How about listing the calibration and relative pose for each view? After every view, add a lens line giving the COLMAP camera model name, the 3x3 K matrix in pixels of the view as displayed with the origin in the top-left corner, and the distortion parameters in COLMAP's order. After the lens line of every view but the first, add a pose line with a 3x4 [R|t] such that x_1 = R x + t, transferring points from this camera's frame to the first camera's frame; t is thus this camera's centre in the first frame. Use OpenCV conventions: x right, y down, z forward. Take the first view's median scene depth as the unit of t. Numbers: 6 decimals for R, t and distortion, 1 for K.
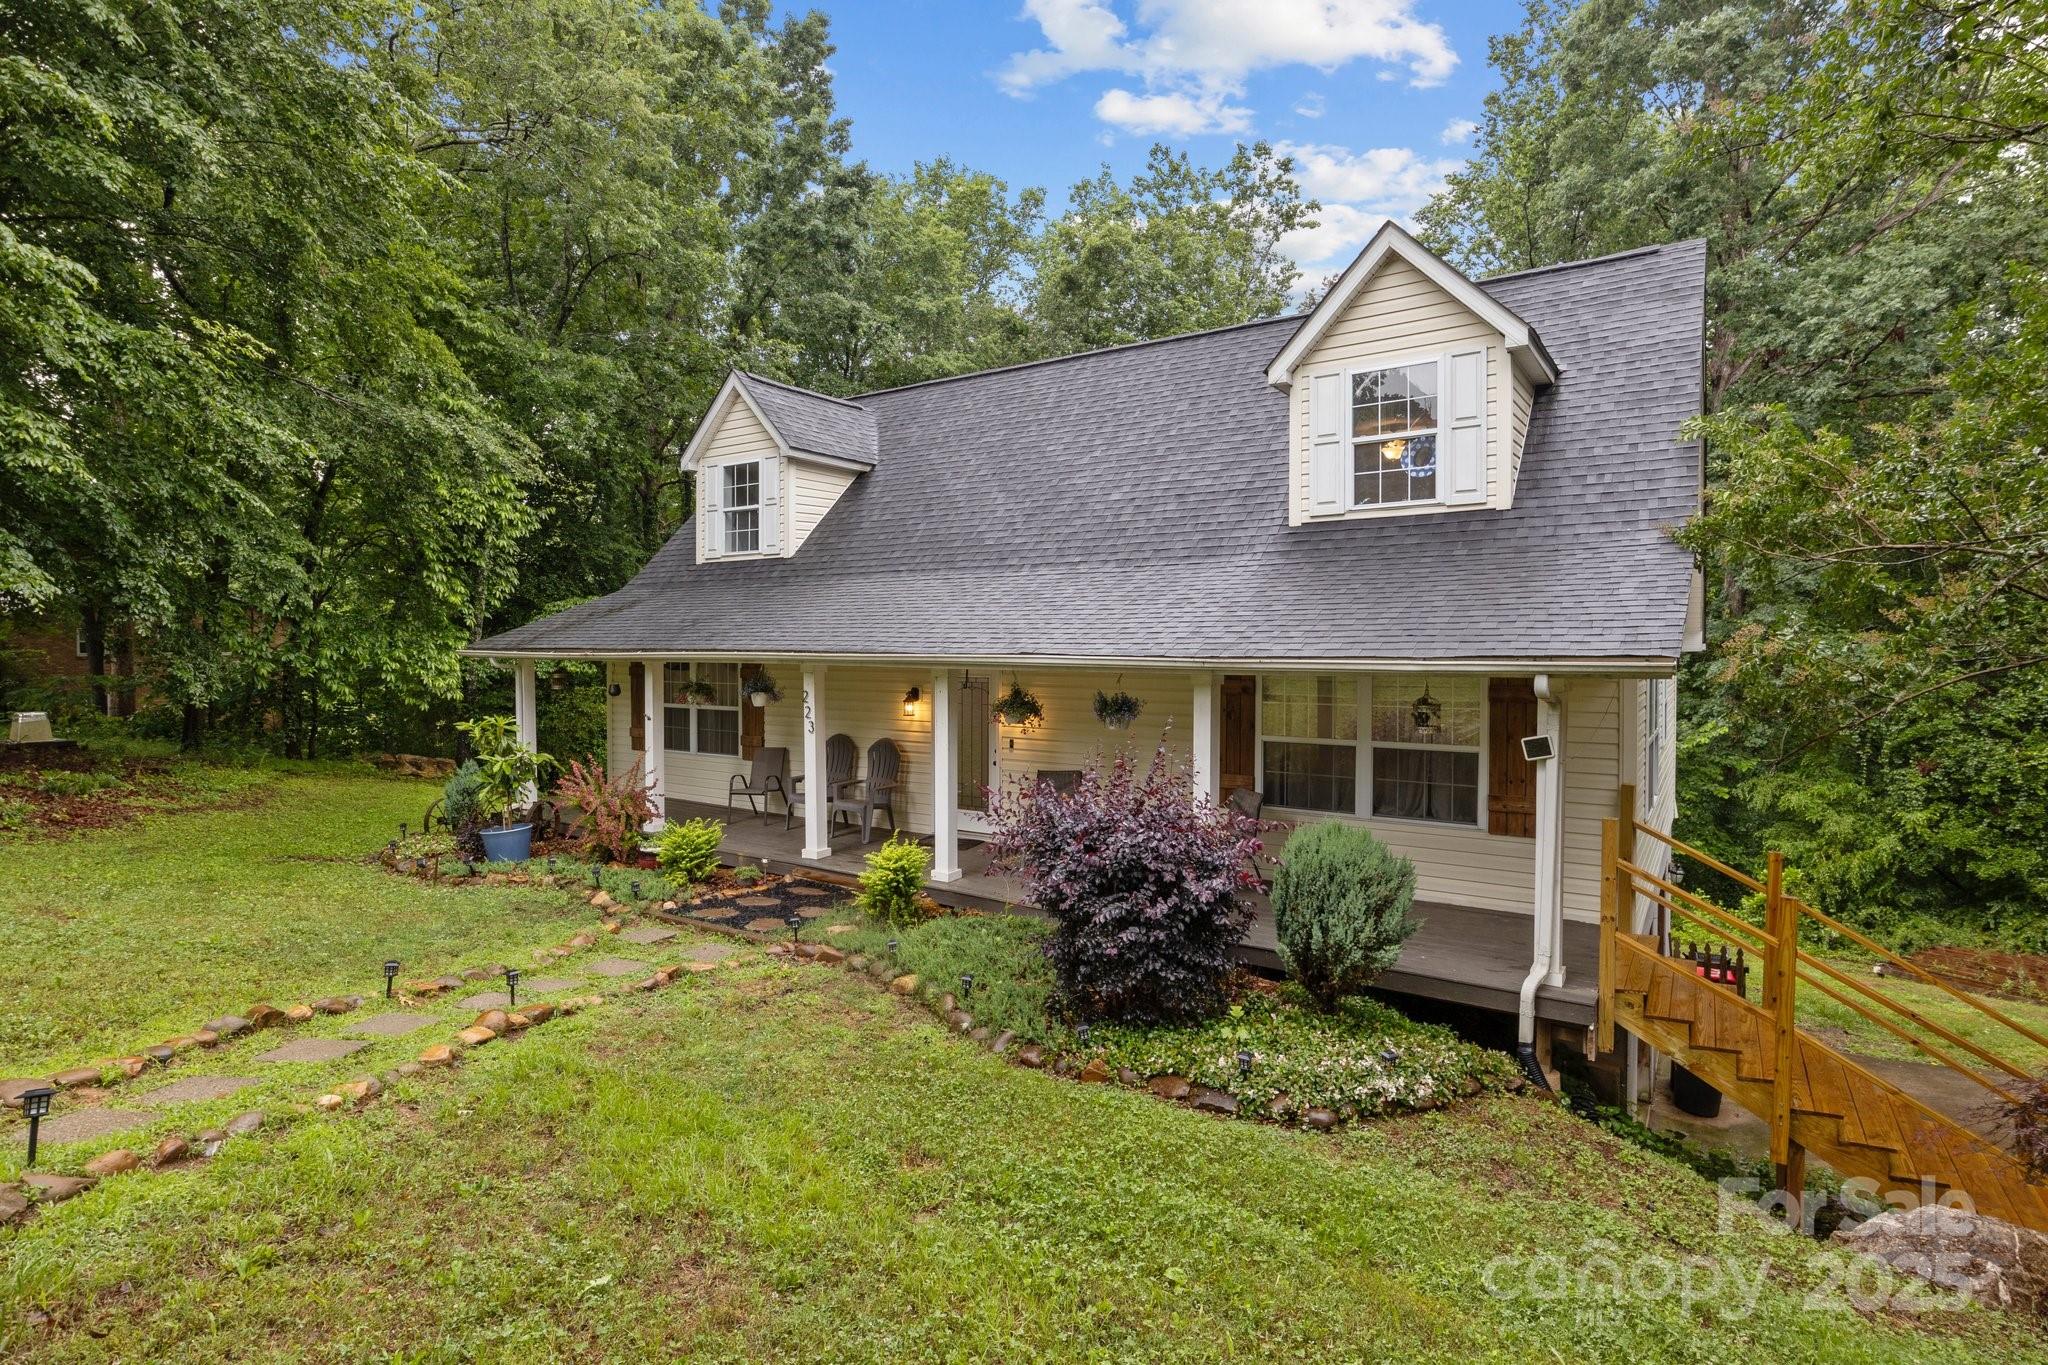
lens RADIAL K [[1004.9, 0, 1065.4], [0, 1004.9, 670.6], [0, 0, 1]] dist [-0.003705, -0.000408]
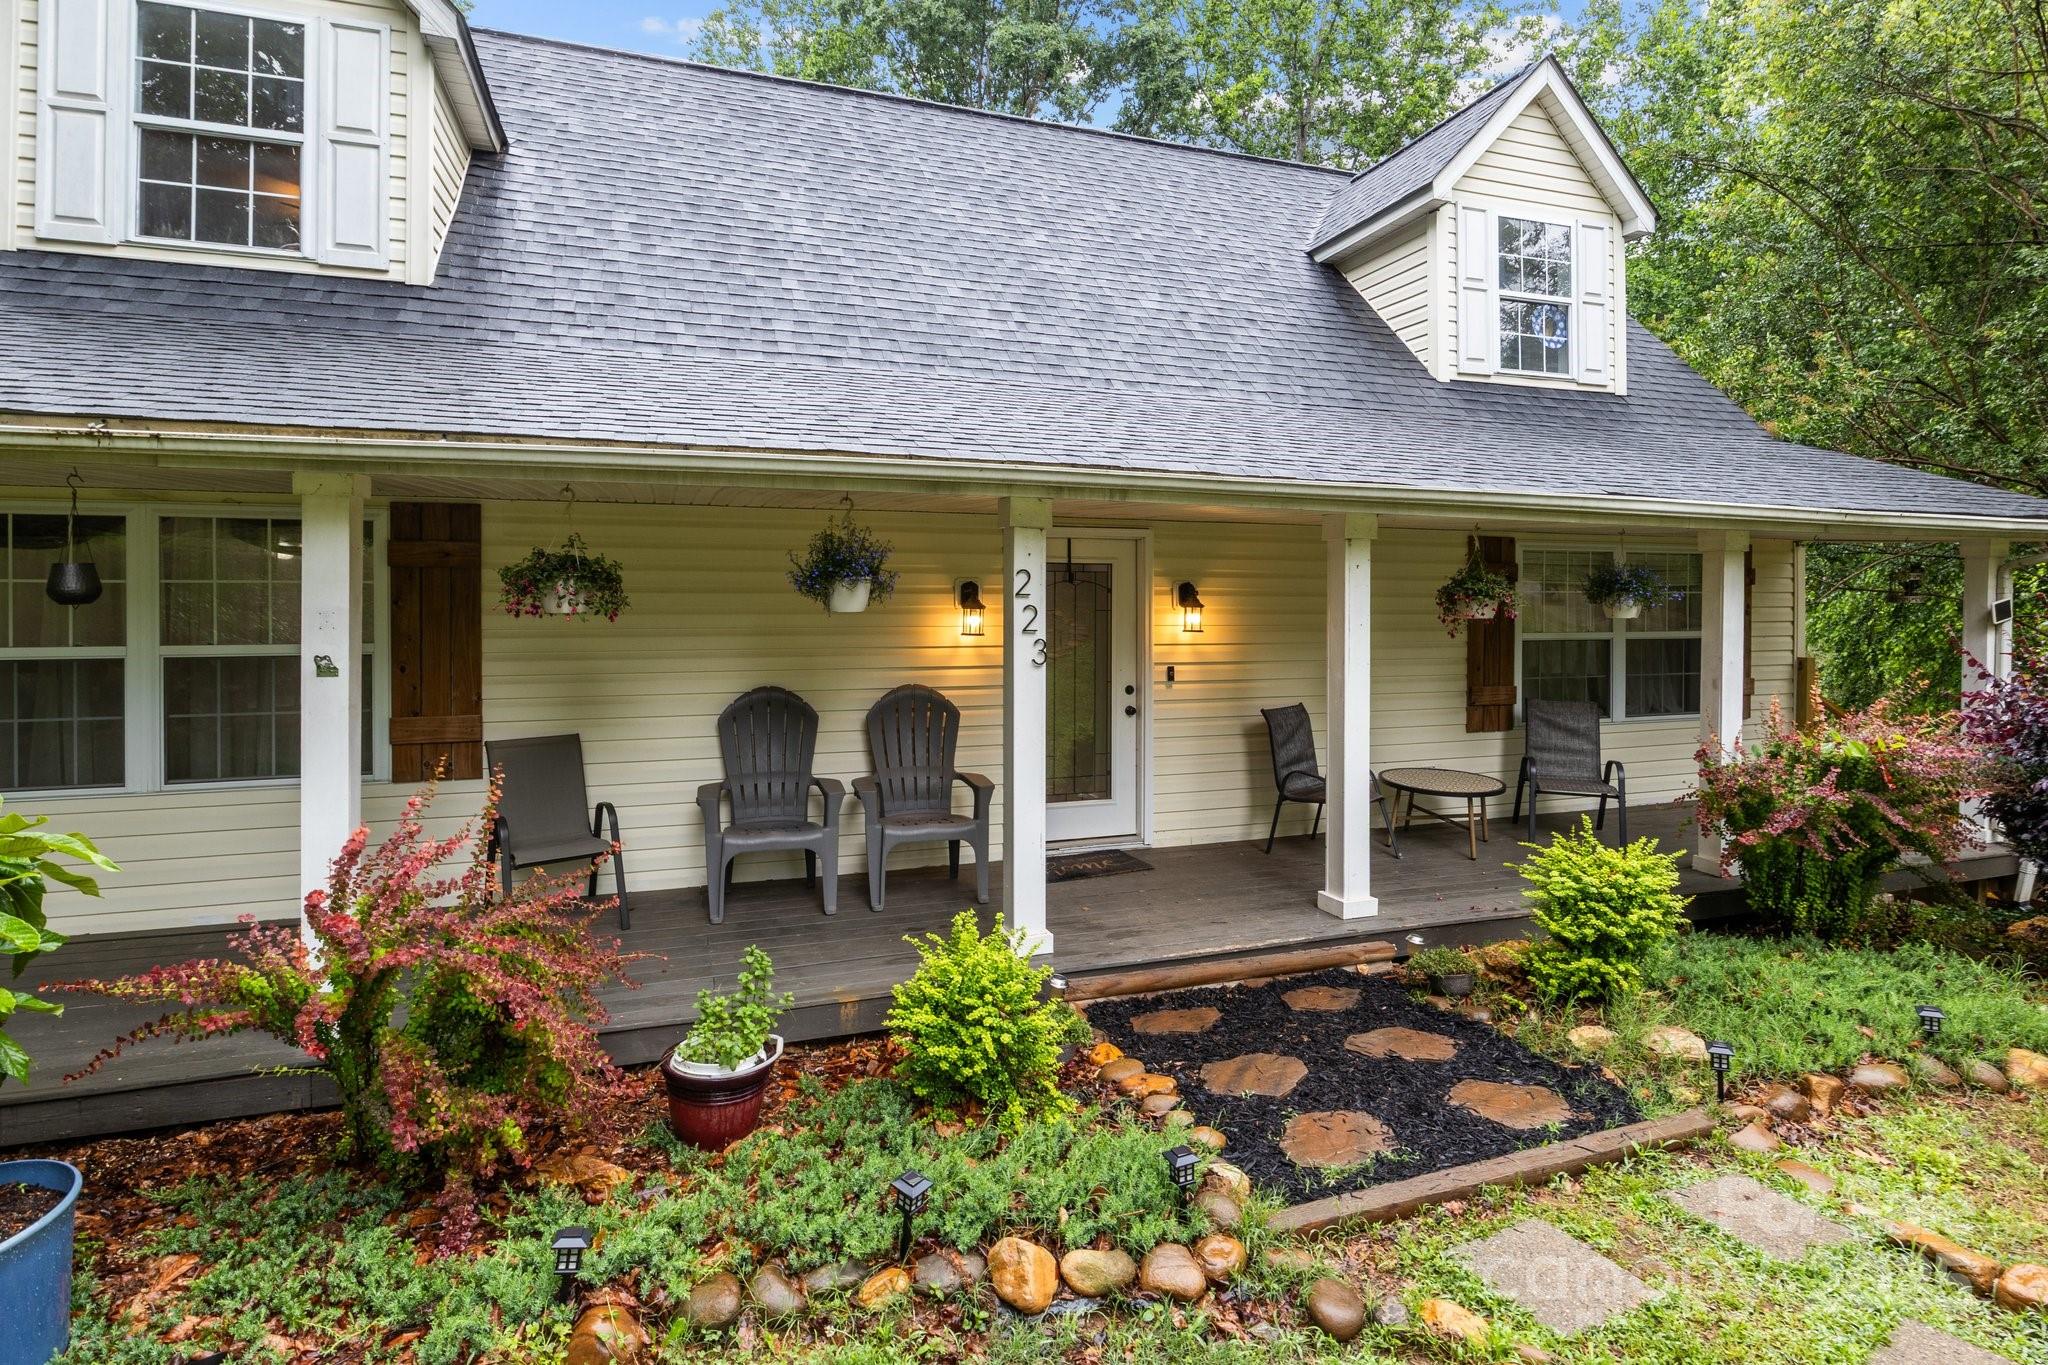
lens RADIAL K [[1019.4, 0, 1045.9], [0, 1019.4, 605.0], [0, 0, 1]] dist [-0.003883, -0.000308]
pose [[0.612299, -0.000397, 0.790626, -0.482020], [0.021209, 0.999648, -0.015923, 0.034298], [-0.790342, 0.026518, 0.612092, 0.580778]]
